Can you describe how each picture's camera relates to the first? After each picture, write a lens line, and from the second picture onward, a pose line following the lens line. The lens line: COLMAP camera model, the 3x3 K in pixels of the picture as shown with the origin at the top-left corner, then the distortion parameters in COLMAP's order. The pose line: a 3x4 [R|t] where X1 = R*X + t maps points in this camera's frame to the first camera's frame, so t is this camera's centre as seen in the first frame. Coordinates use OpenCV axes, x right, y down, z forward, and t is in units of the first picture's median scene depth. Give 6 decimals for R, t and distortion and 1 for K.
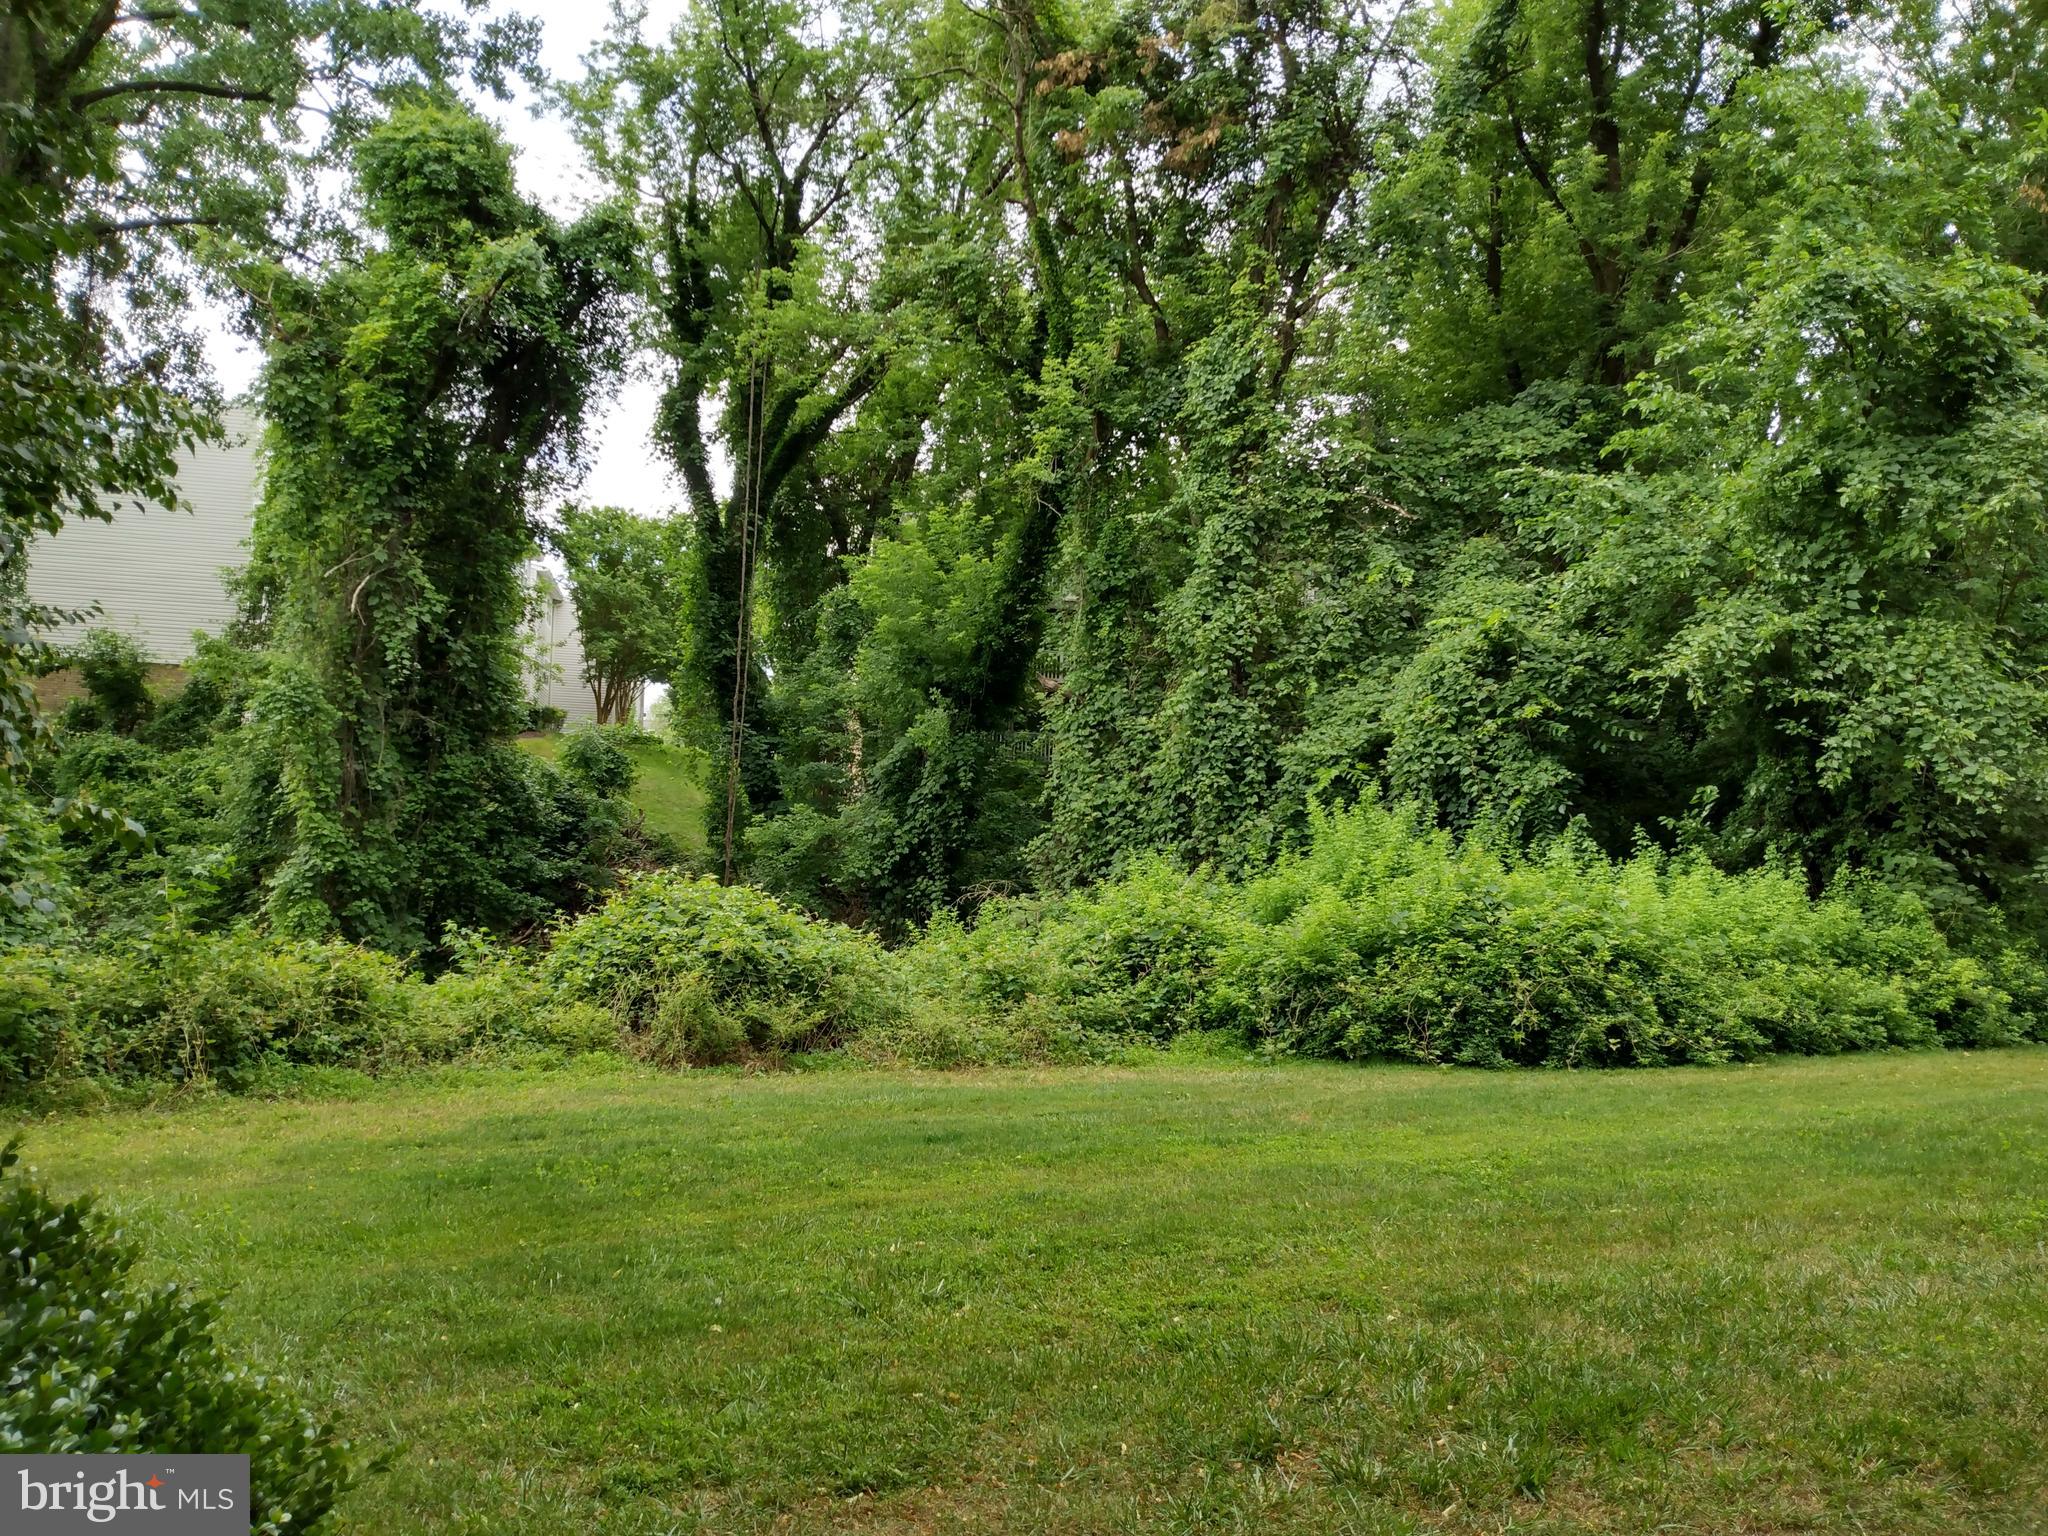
lens RADIAL K [[1460.9, 0, 1023.3], [0, 1460.9, 815.6], [0, 0, 1]] dist [0.079093, -0.158238]
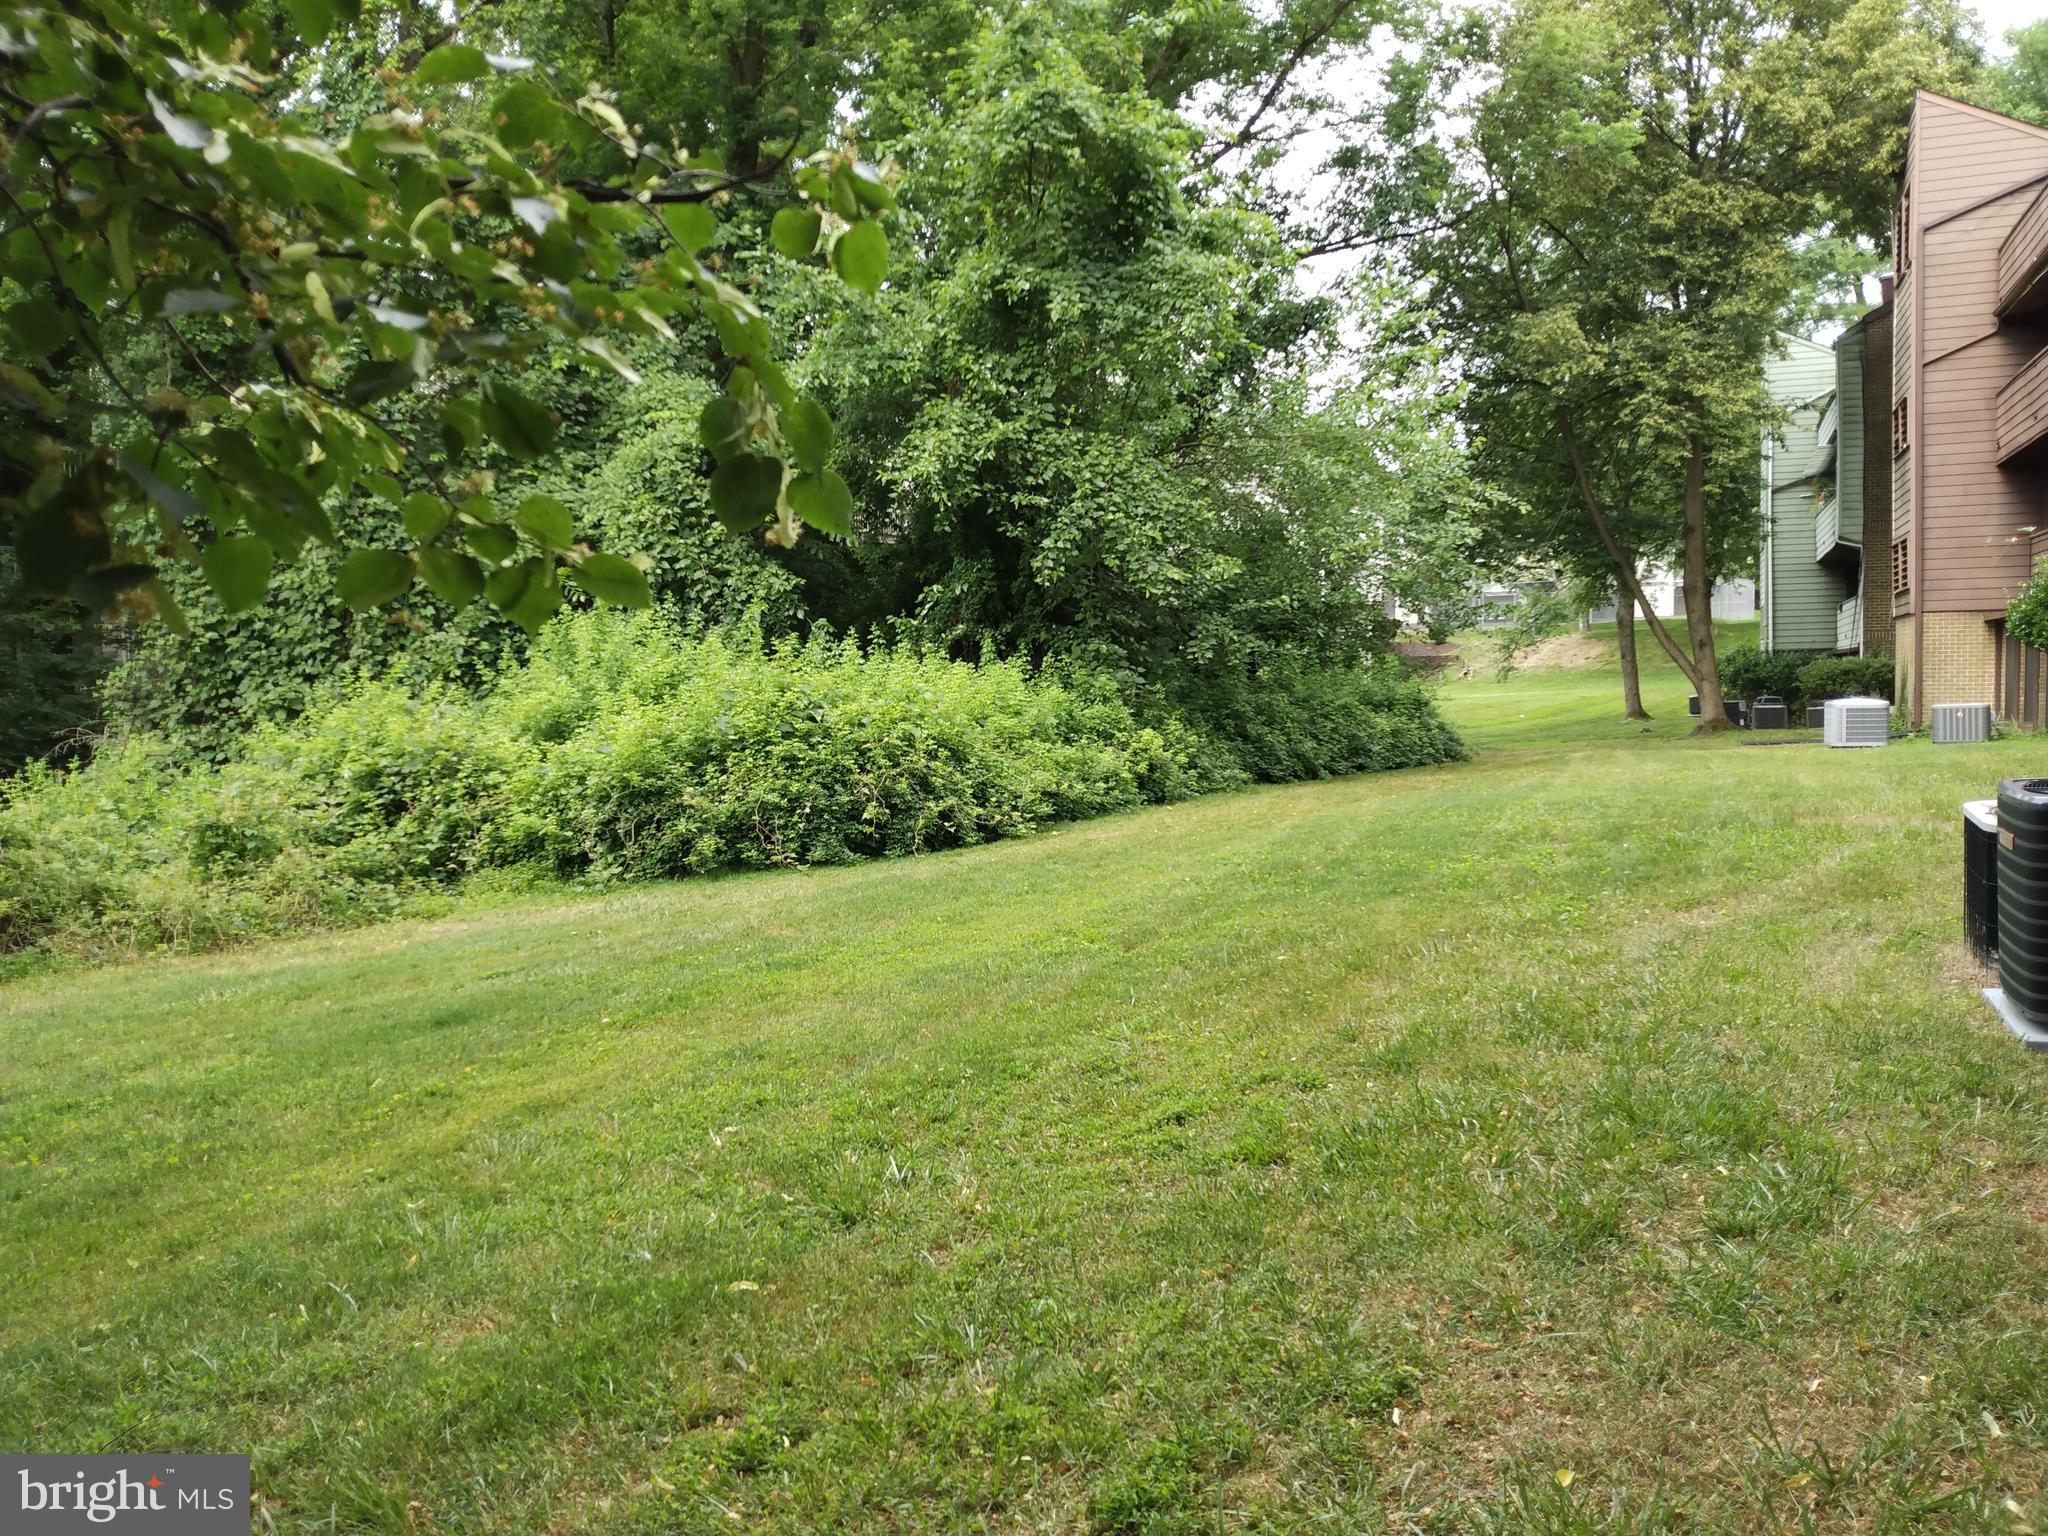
lens RADIAL K [[1460.9, 0, 1023.3], [0, 1460.9, 815.6], [0, 0, 1]] dist [0.079093, -0.158238]
pose [[0.809147, -0.099889, 0.579054, -0.126744], [0.029531, 0.991113, 0.129706, 0.010292], [-0.586864, -0.087851, 0.804905, 0.102608]]
